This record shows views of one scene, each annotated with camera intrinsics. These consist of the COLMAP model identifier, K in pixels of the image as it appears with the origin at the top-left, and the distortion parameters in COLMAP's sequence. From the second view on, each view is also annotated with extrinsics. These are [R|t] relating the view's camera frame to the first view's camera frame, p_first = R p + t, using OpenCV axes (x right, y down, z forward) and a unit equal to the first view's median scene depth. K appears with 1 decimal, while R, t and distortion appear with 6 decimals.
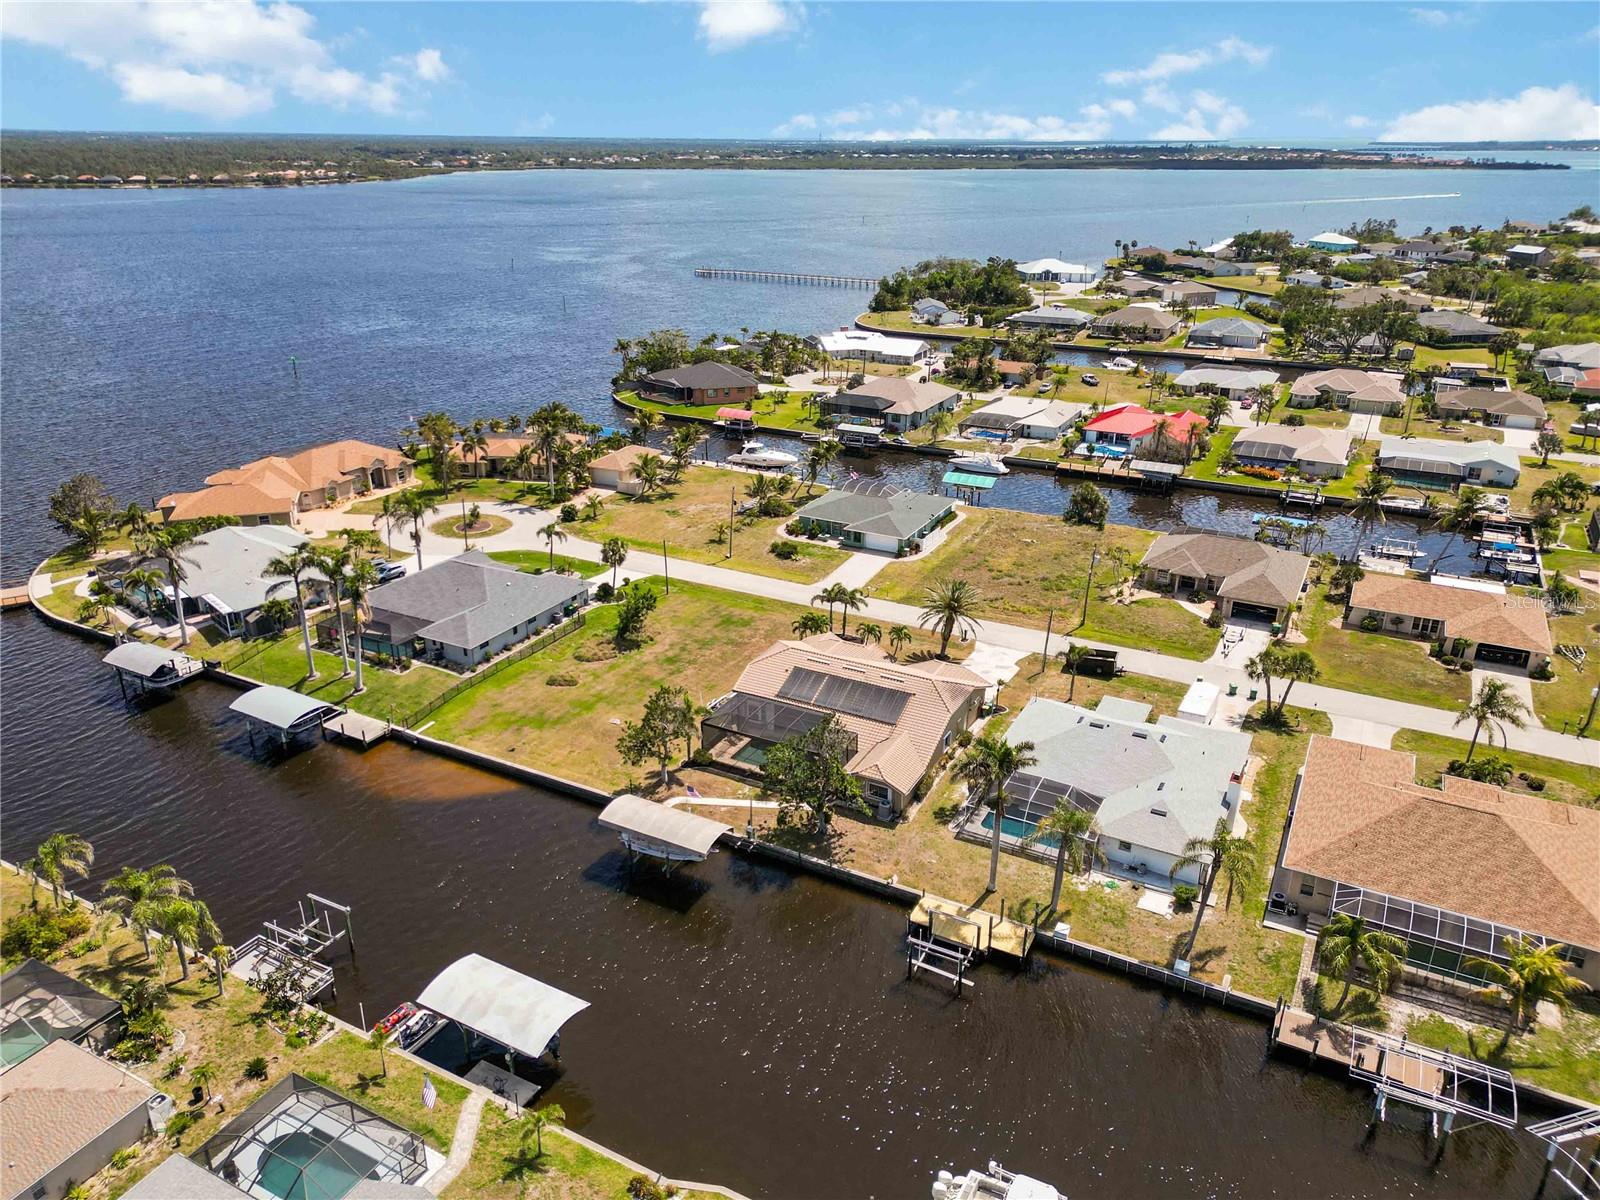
lens RADIAL K [[1138.5, 0, 794.4], [0, 1138.5, 568.4], [0, 0, 1]] dist [0.087330, -0.102119]
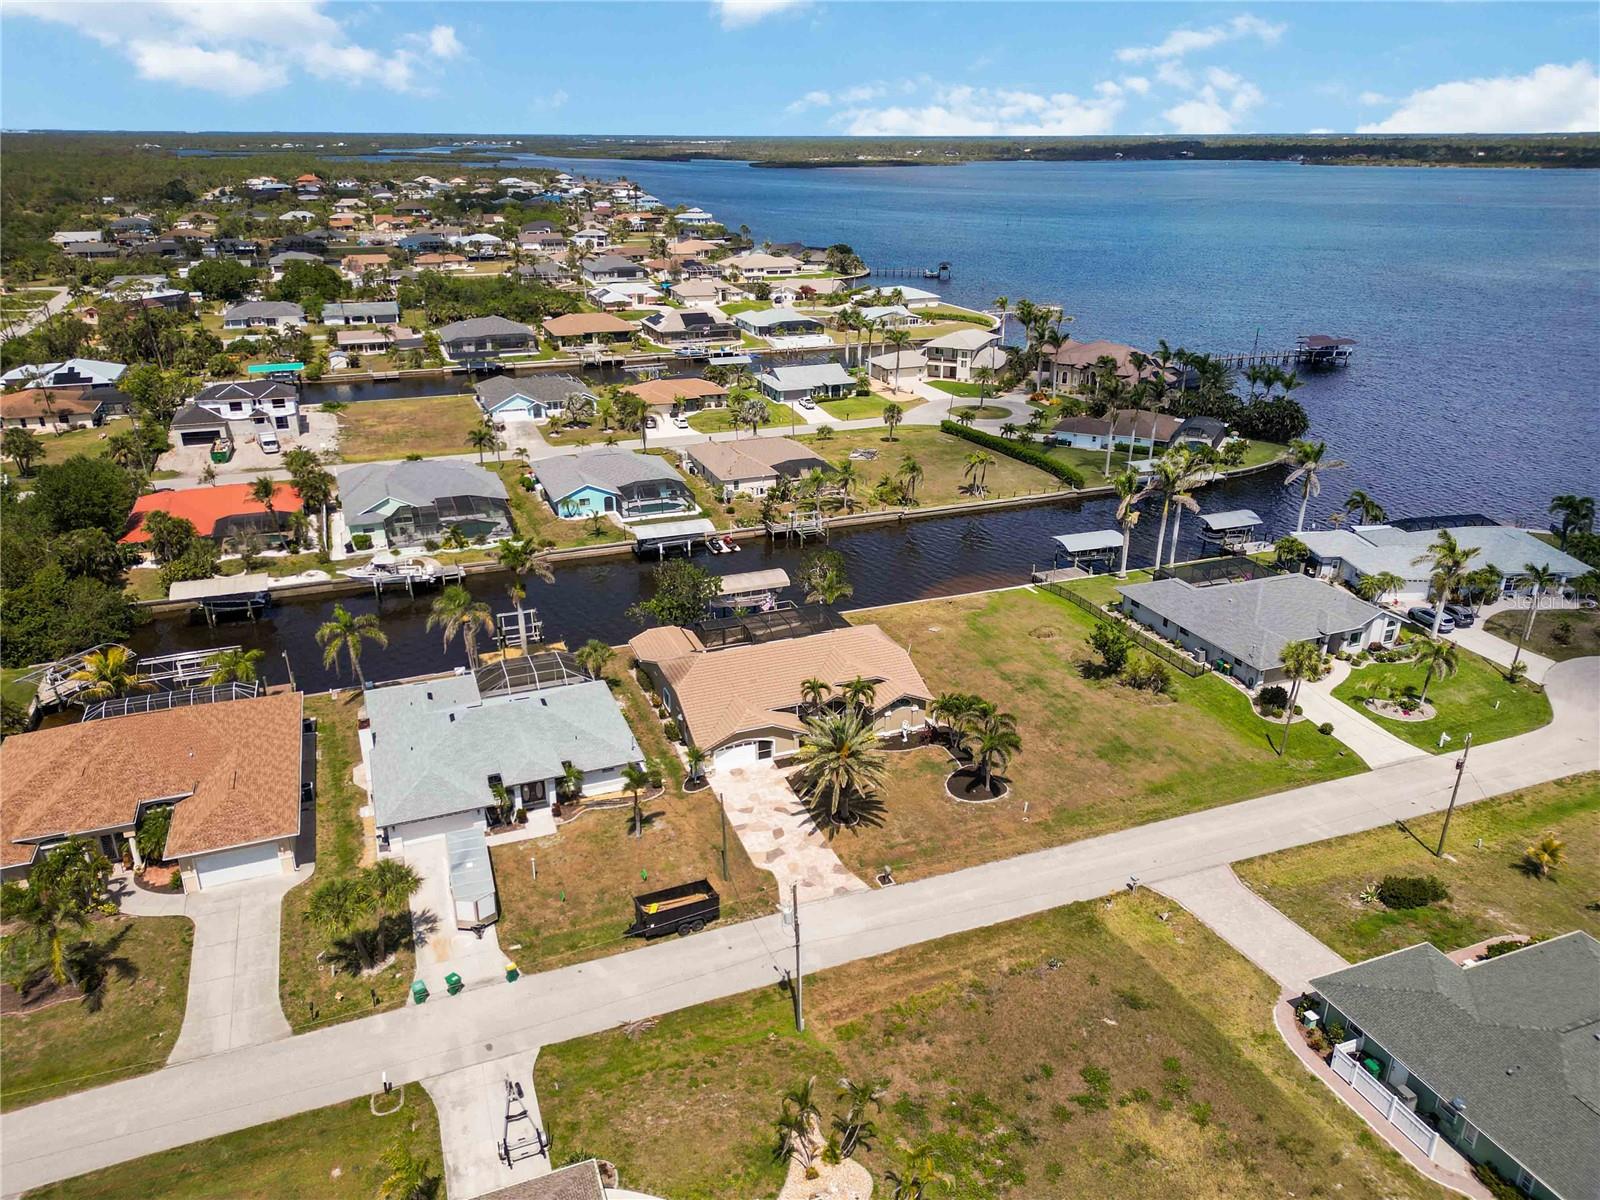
lens RADIAL K [[1122.2, 0, 802.0], [0, 1122.2, 600.4], [0, 0, 1]] dist [0.075867, -0.077707]
pose [[-0.648360, 0.282558, -0.706959, 0.518794], [-0.273467, 0.780175, 0.562621, -0.350146], [0.710524, 0.558111, -0.428564, 1.063093]]
